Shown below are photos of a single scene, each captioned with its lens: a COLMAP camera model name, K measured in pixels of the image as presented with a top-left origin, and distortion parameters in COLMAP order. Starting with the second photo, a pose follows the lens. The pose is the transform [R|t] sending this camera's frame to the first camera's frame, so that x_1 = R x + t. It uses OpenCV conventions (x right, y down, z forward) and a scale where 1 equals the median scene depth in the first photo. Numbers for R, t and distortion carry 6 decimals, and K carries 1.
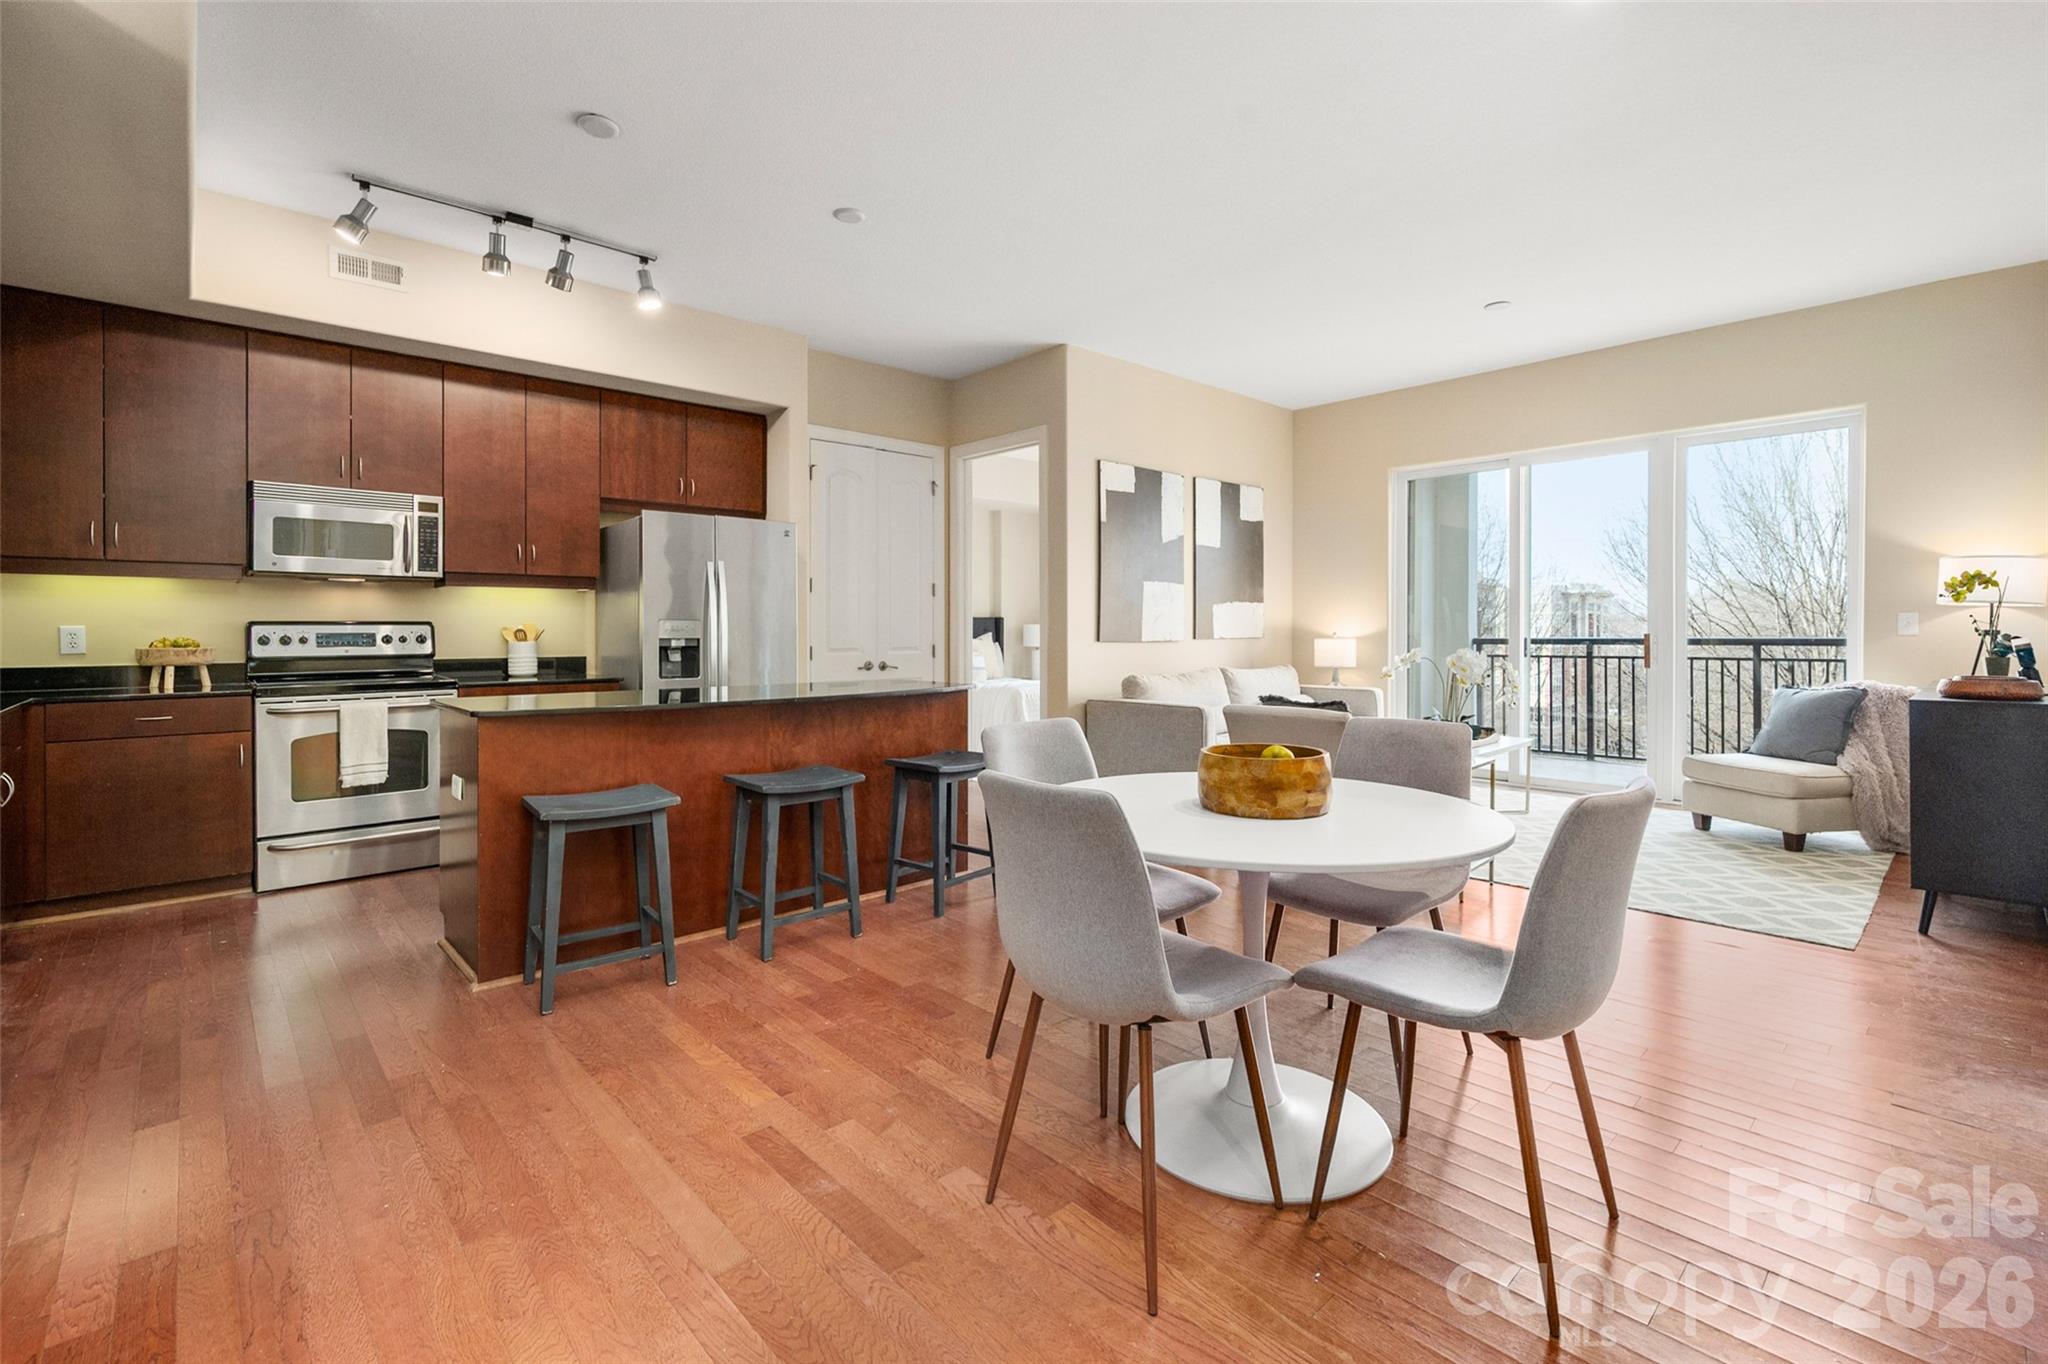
lens RADIAL K [[897.4, 0, 1030.7], [0, 897.4, 638.3], [0, 0, 1]] dist [0.000967, 0.000473]
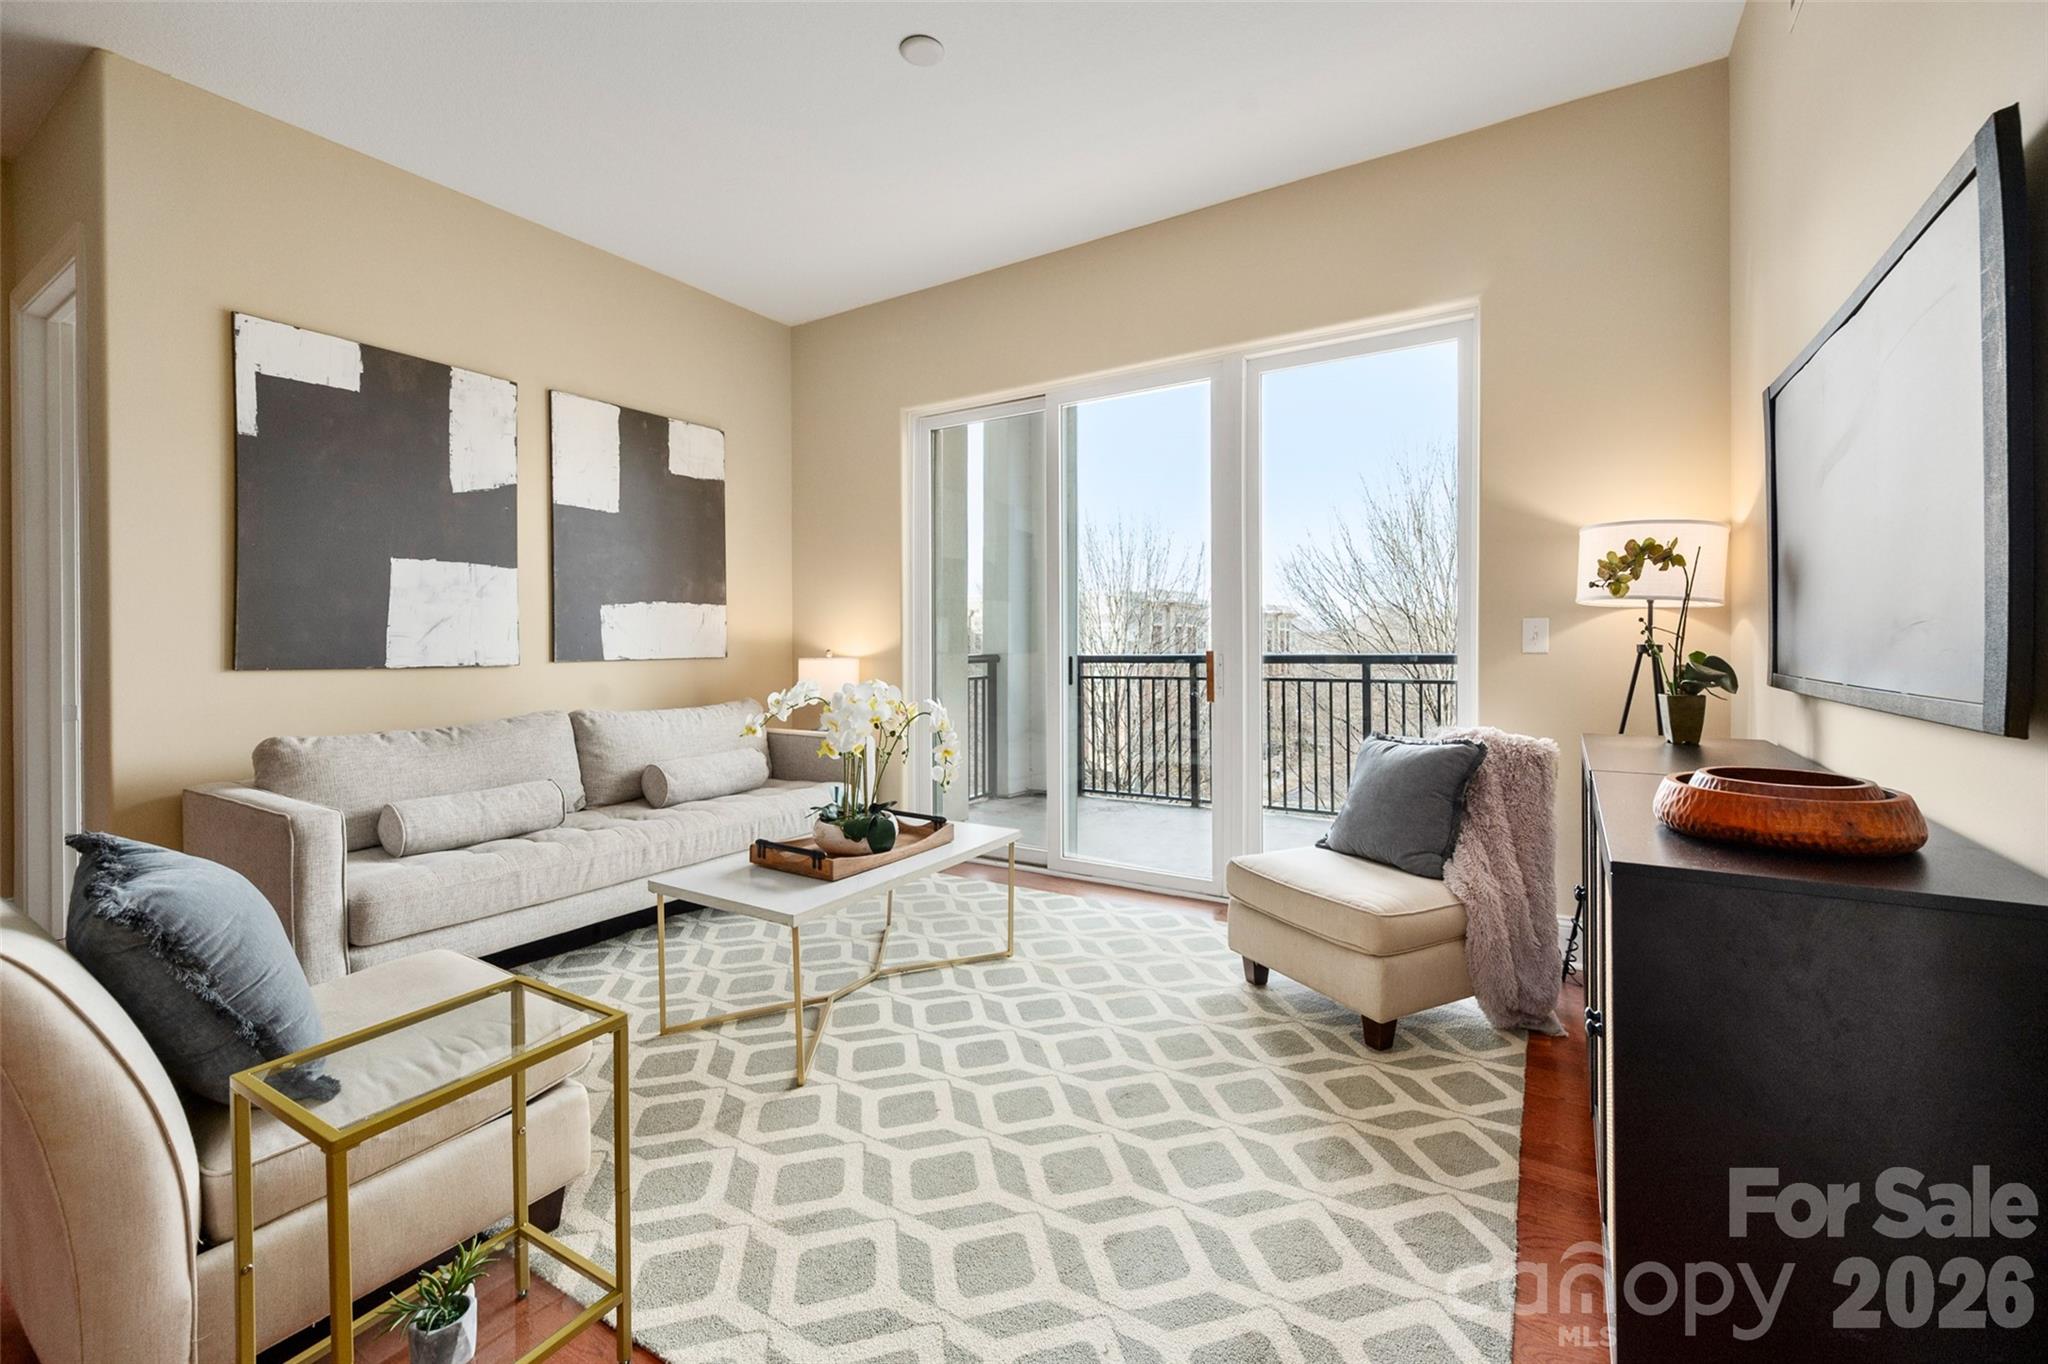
lens RADIAL K [[835.2, 0, 1029.6], [0, 835.2, 650.2], [0, 0, 1]] dist [-0.002727, -0.000143]
pose [[0.966134, -0.003267, 0.258020, 0.390791], [0.004039, 0.999989, -0.002461, -0.004419], [-0.258009, 0.003419, 0.966136, 0.427597]]
